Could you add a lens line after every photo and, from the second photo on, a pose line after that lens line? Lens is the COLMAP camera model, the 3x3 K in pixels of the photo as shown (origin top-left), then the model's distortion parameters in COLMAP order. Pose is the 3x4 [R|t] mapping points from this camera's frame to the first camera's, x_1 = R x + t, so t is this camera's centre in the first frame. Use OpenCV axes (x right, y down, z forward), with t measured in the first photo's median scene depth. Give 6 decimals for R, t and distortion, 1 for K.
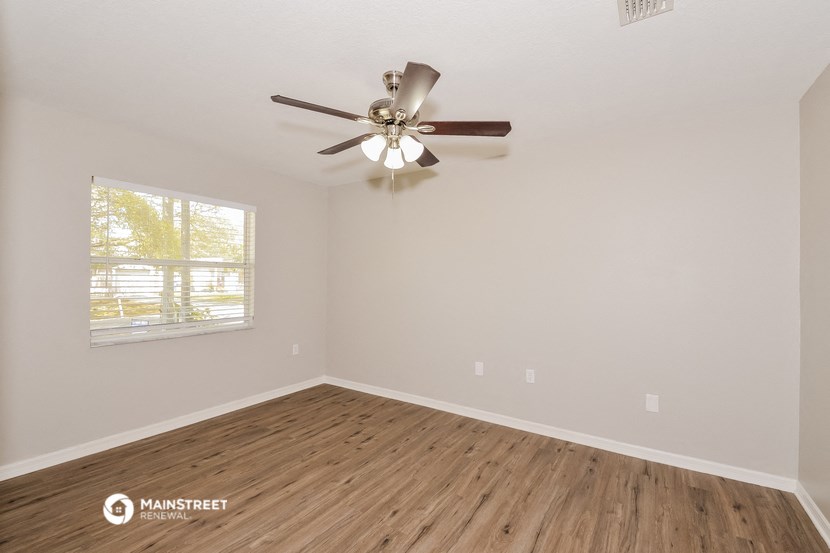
lens RADIAL K [[362.4, 0, 415.0], [0, 362.4, 276.5], [0, 0, 1]] dist [-0.000339, -0.000225]
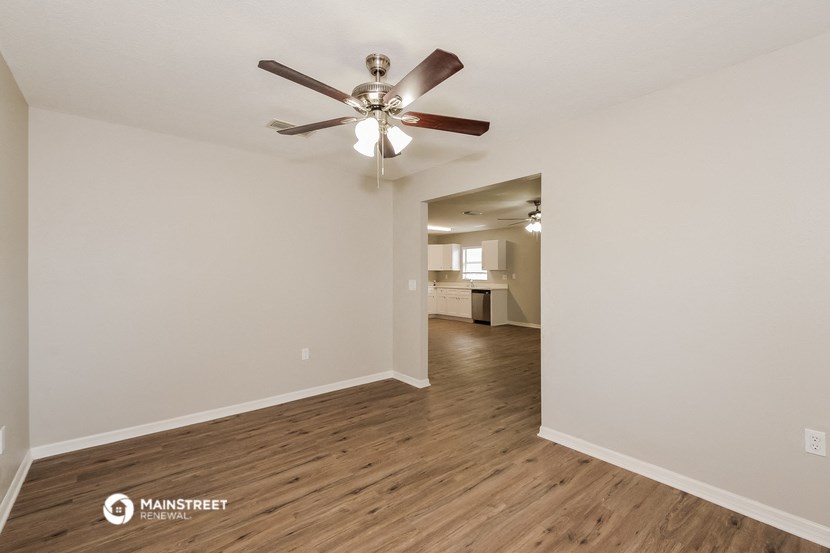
lens RADIAL K [[362.4, 0, 415.0], [0, 362.4, 276.5], [0, 0, 1]] dist [-0.000339, -0.000225]
pose [[-0.953123, -0.013955, 0.302262, -0.459806], [-0.013665, 0.999902, 0.003076, 0.014807], [-0.302276, -0.001198, -0.953220, 1.938577]]
